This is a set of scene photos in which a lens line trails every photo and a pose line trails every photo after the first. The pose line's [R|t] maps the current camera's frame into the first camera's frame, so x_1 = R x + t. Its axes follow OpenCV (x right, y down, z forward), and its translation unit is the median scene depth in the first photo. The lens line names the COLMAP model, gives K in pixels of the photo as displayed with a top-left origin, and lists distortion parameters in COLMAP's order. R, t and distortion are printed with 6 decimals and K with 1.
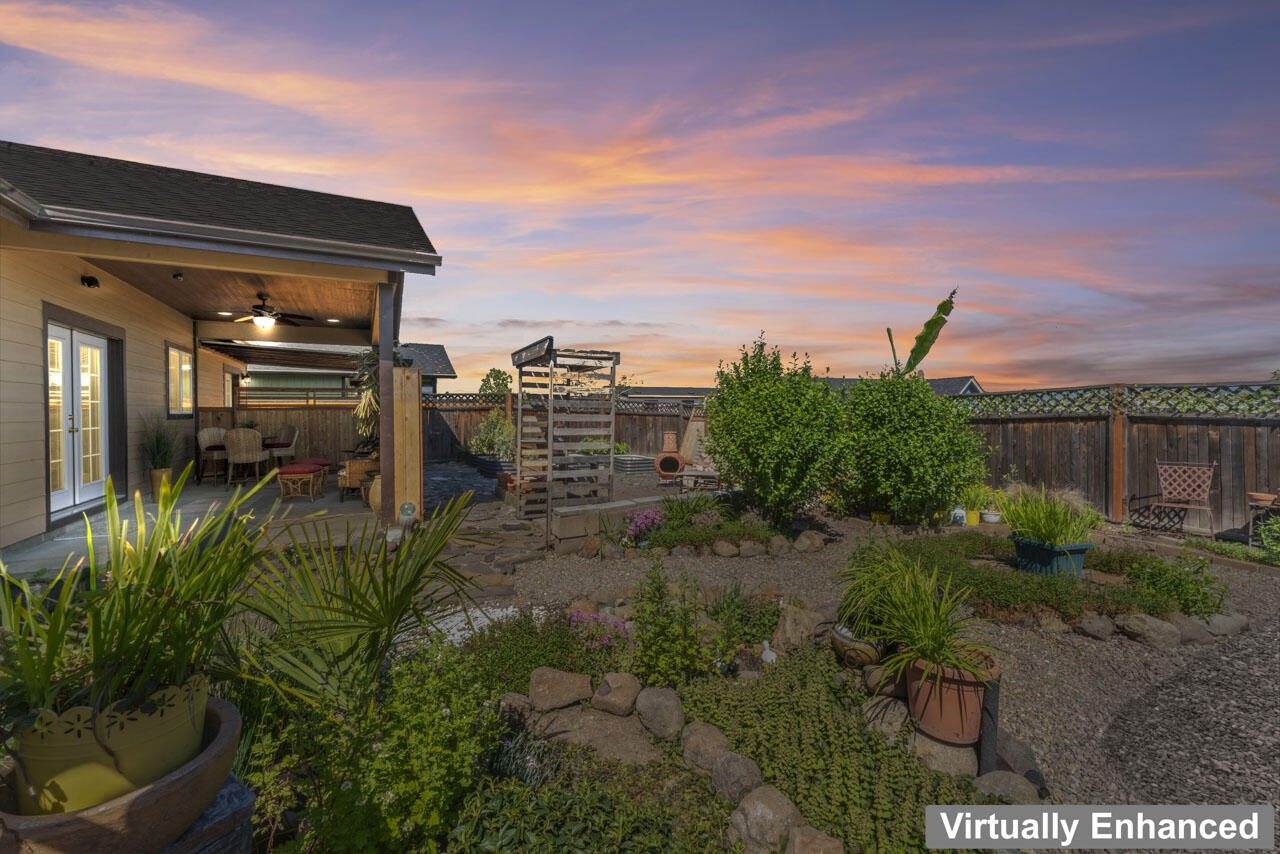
lens RADIAL K [[511.0, 0, 639.2], [0, 511.0, 409.4], [0, 0, 1]] dist [-0.001255, -0.000135]
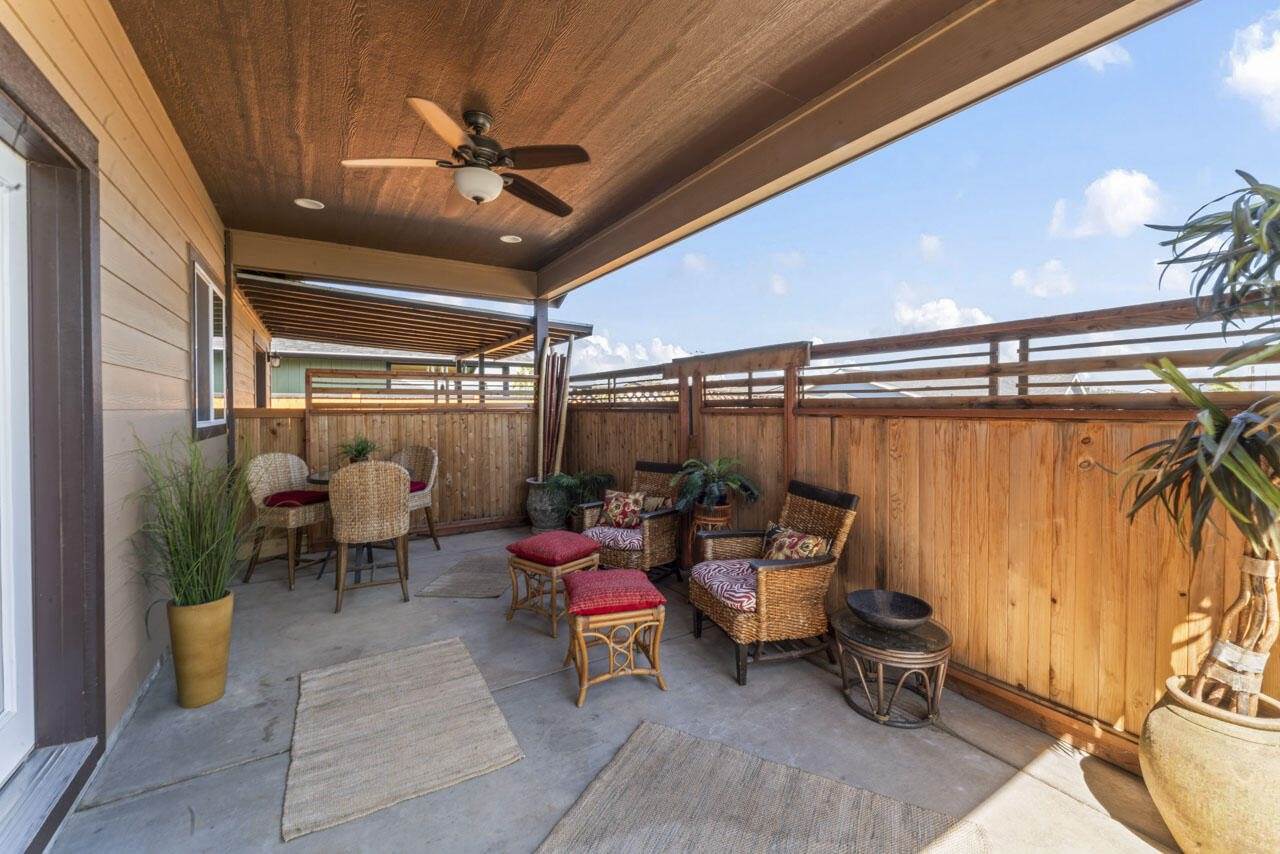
lens RADIAL K [[511.0, 0, 639.2], [0, 511.0, 409.4], [0, 0, 1]] dist [-0.001255, -0.000135]
pose [[0.998323, 0.000056, 0.057884, -0.552941], [-0.000407, 0.999982, 0.006061, -0.008118], [-0.057883, -0.006075, 0.998305, 0.536640]]
